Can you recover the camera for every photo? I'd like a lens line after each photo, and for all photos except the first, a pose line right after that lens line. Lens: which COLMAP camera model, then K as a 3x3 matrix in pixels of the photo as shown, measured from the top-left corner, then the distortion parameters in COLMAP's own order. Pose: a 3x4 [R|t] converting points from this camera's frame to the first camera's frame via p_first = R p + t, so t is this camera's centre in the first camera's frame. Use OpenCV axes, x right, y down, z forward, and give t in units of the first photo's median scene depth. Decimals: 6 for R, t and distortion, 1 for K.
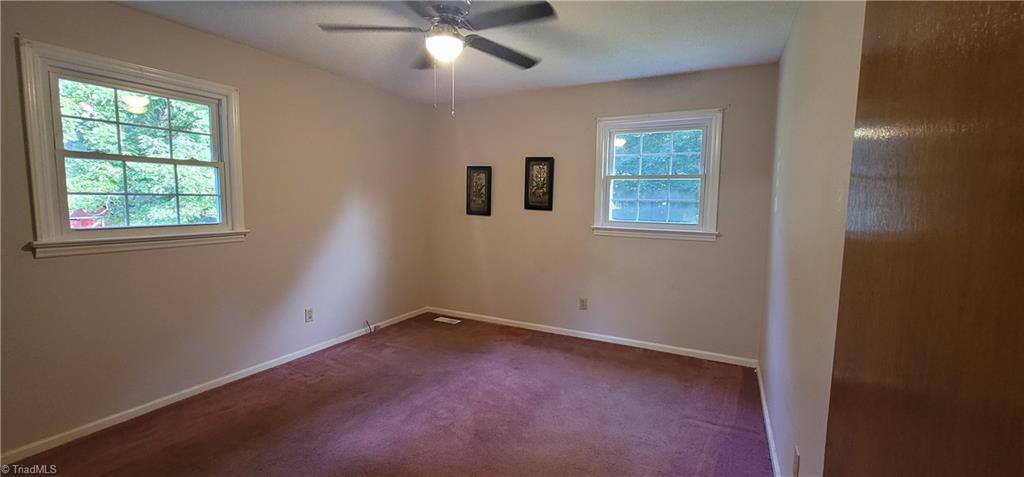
lens RADIAL K [[417.1, 0, 505.2], [0, 417.1, 221.9], [0, 0, 1]] dist [-0.007028, 0.000903]
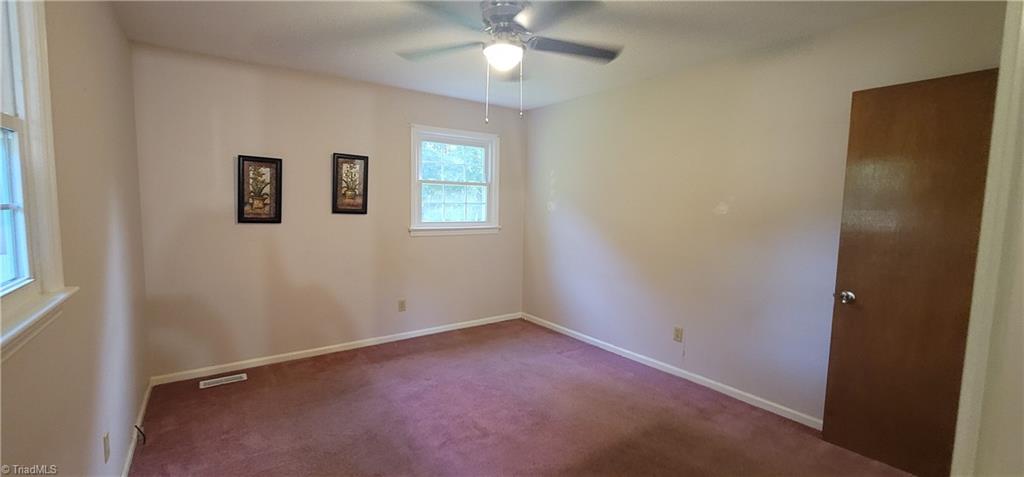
lens RADIAL K [[417.1, 0, 514.1], [0, 417.1, 219.1], [0, 0, 1]] dist [-0.007028, 0.000903]
pose [[0.444629, -0.044000, 0.894634, -0.562270], [0.036811, 0.998847, 0.030830, -0.032162], [-0.894958, 0.019224, 0.445736, 0.292311]]
